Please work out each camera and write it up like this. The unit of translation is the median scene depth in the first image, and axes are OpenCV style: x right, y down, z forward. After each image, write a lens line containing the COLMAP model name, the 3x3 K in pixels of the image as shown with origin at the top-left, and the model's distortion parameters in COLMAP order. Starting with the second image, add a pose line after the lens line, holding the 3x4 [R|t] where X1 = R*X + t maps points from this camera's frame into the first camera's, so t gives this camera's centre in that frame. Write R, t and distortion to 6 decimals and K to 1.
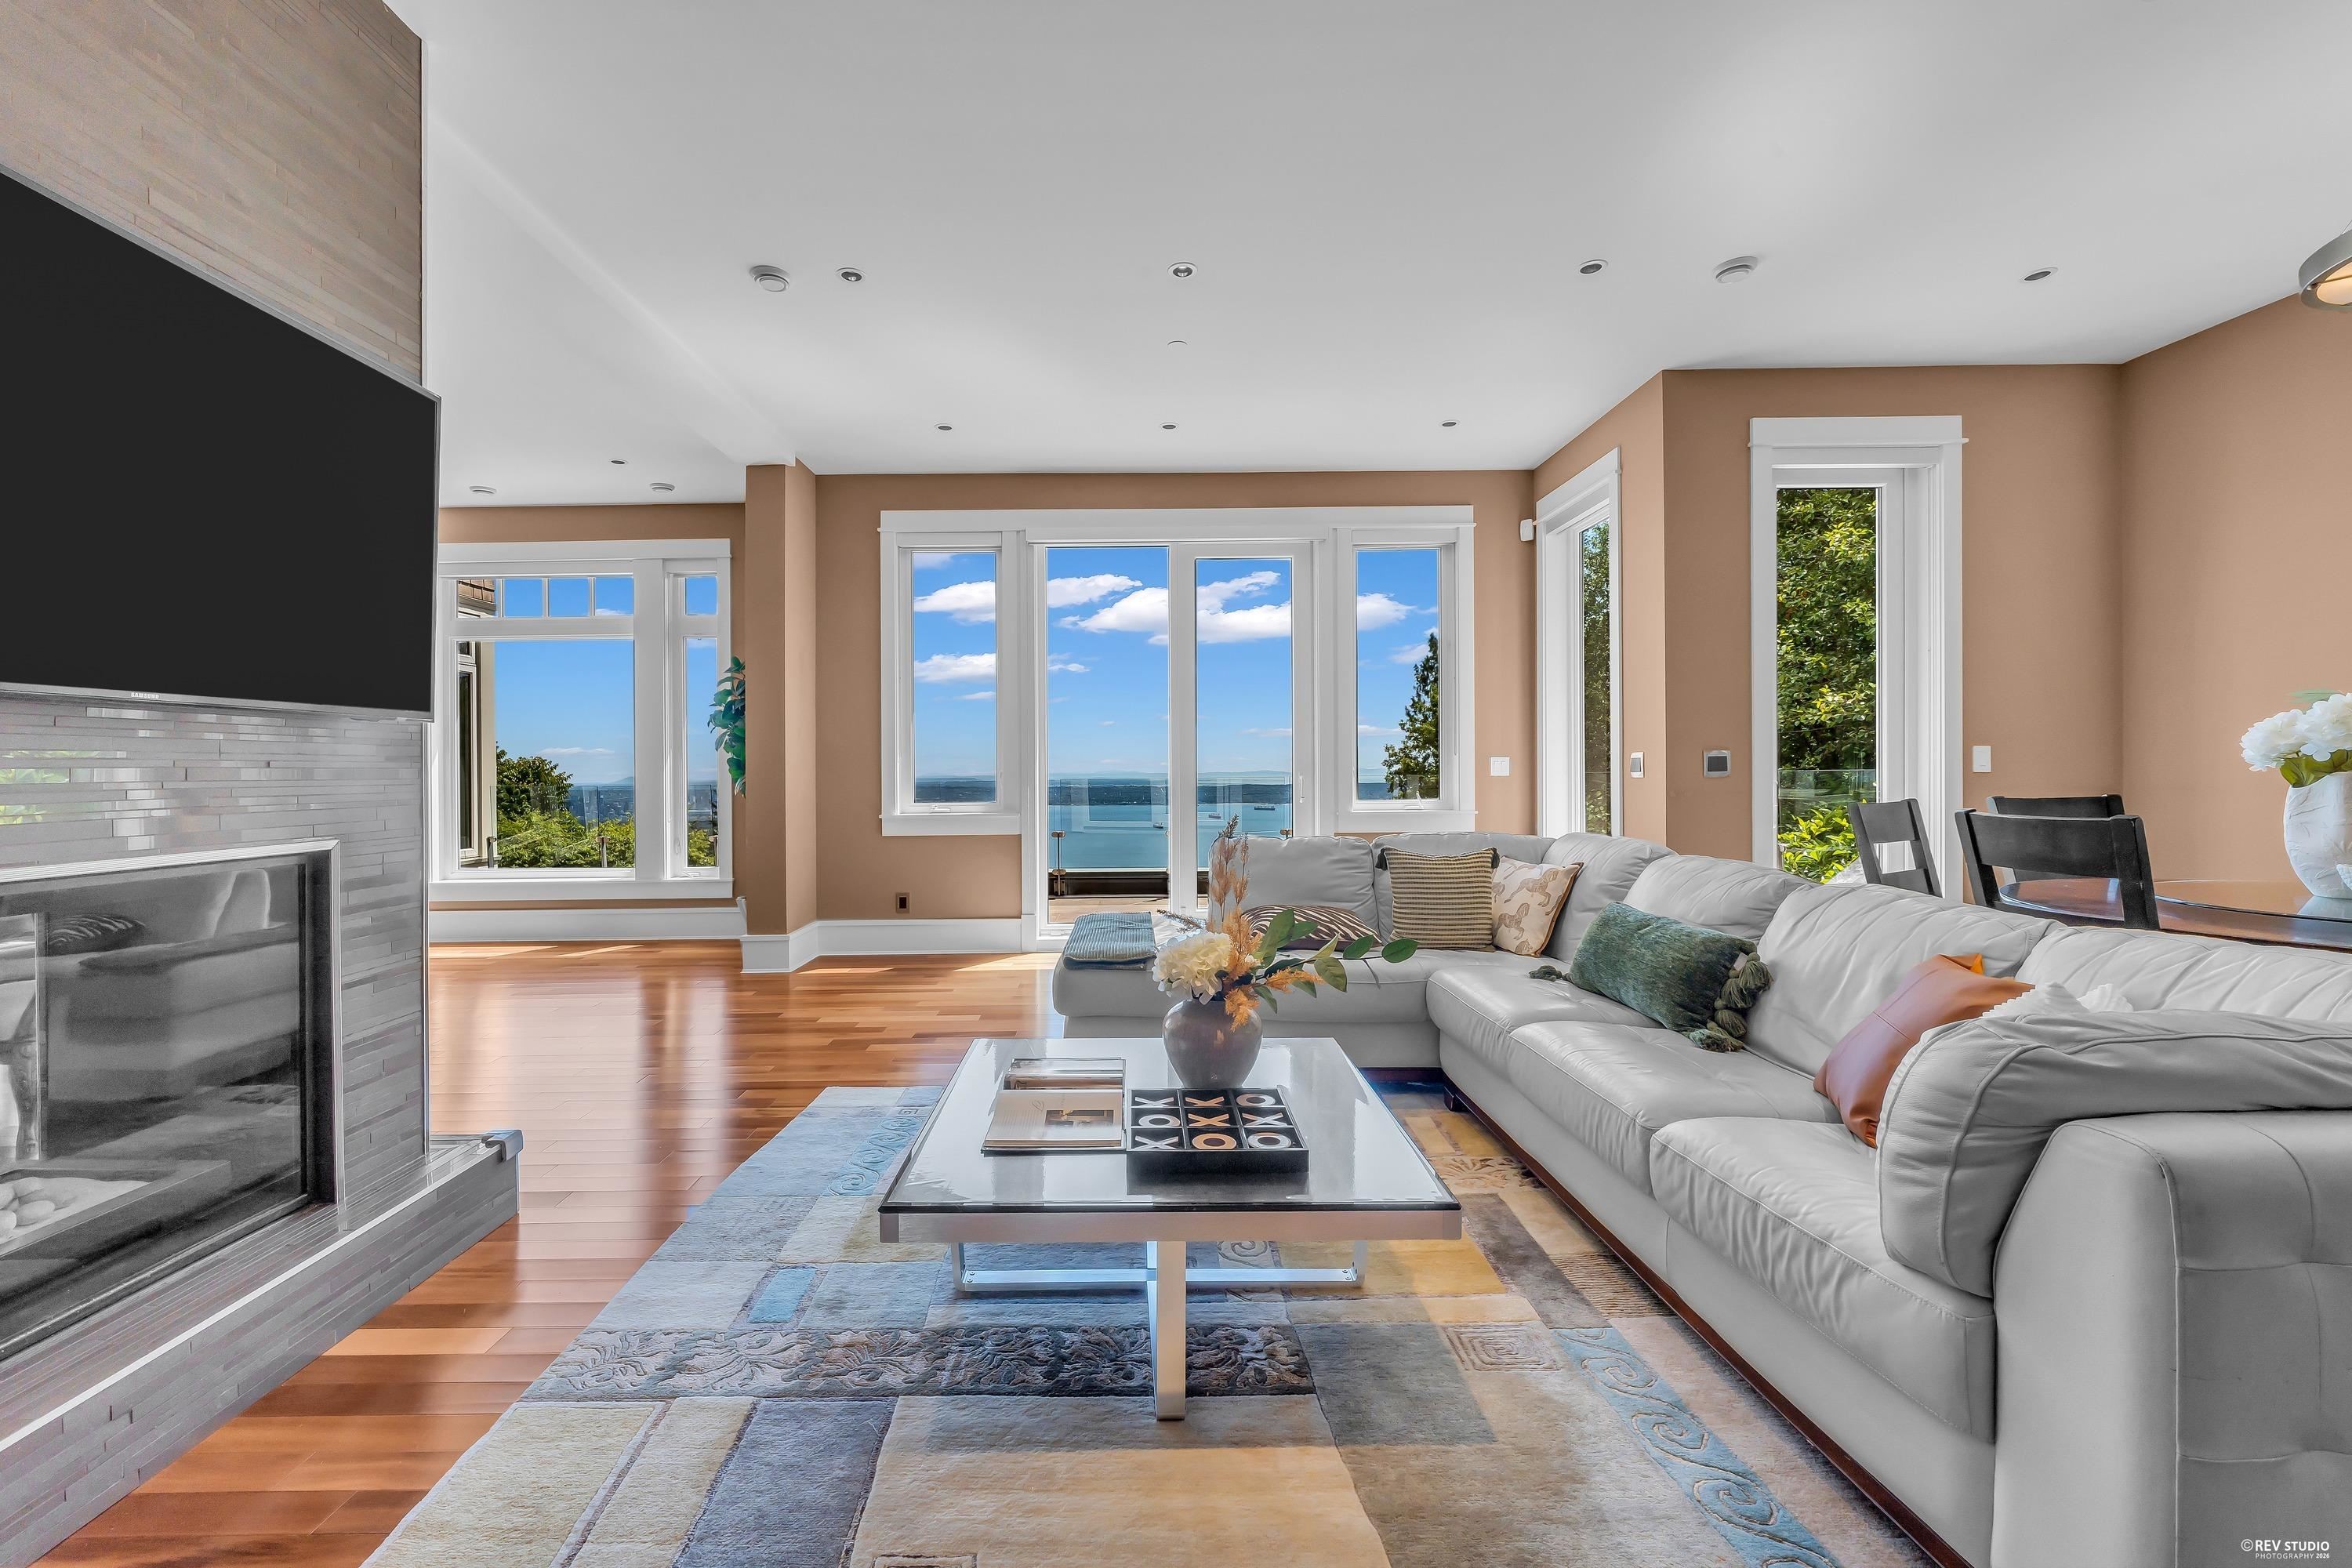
lens RADIAL K [[942.1, 0, 1164.9], [0, 942.1, 767.7], [0, 0, 1]] dist [-0.002009, -0.000698]
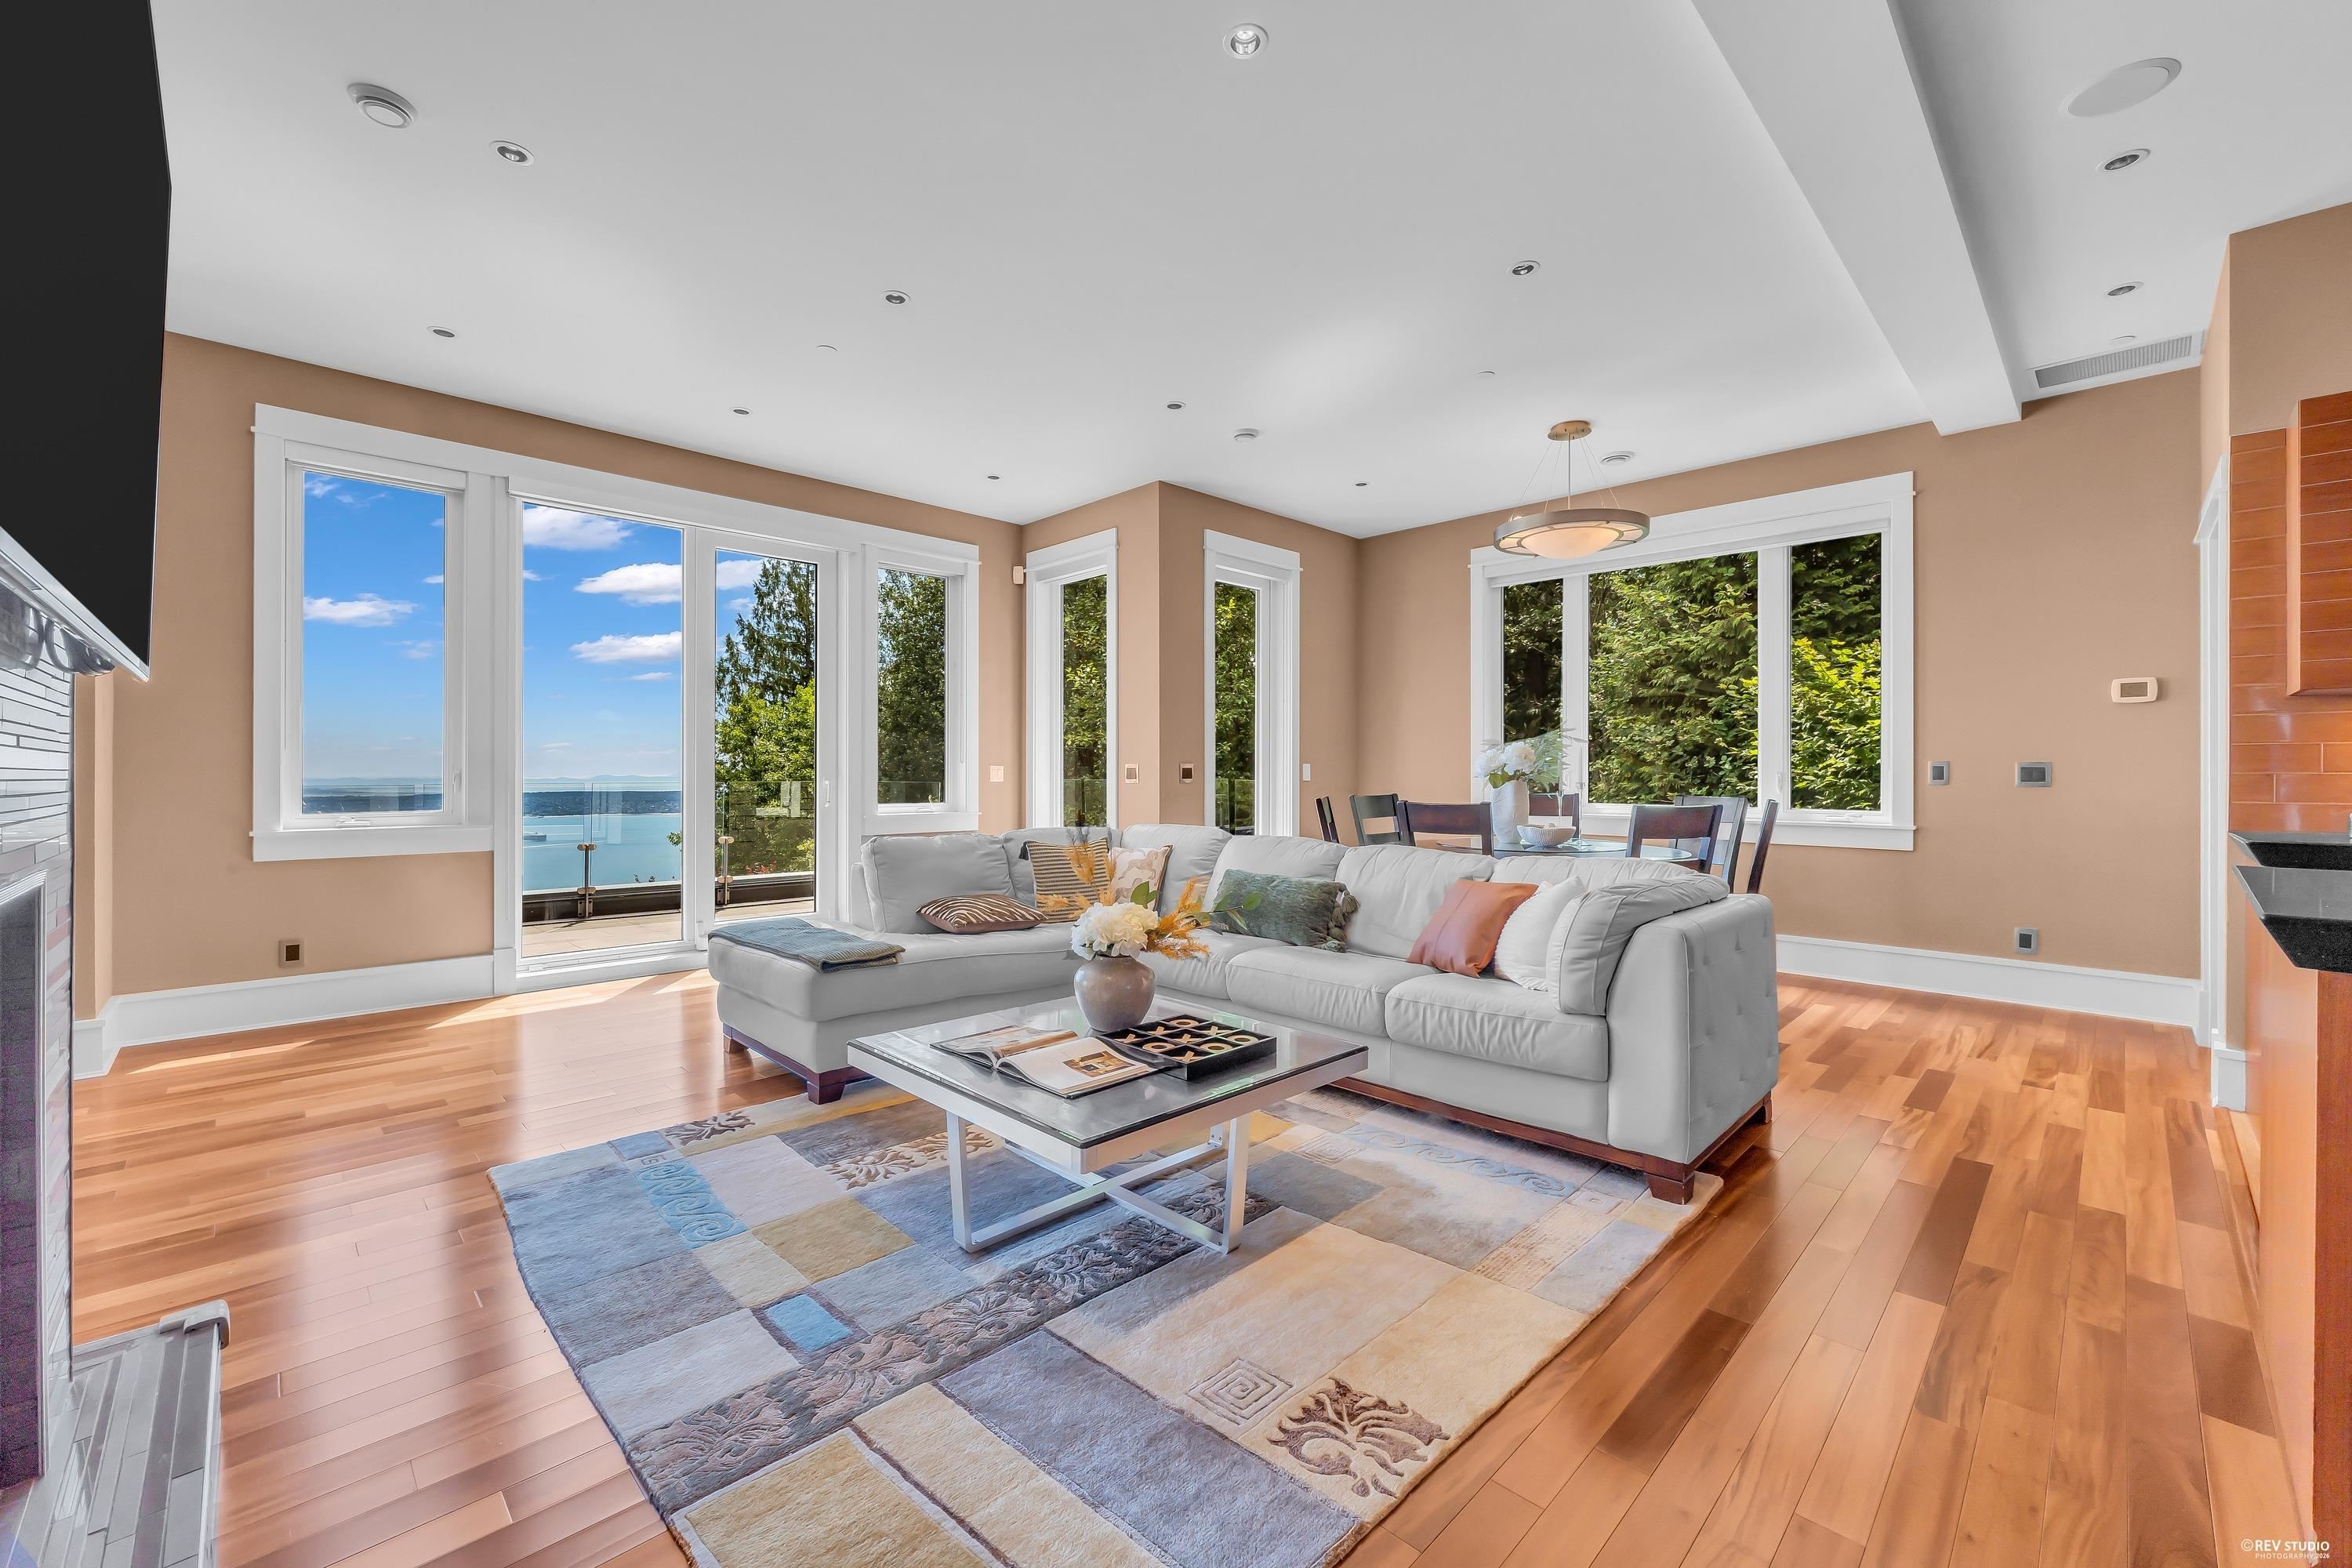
lens RADIAL K [[942.1, 0, 1136.5], [0, 942.1, 769.9], [0, 0, 1]] dist [-0.002009, -0.000698]
pose [[0.726806, 0.013972, 0.686701, -0.521633], [-0.008997, 0.999901, -0.010822, 0.008610], [-0.686784, 0.001687, 0.726859, 0.054829]]
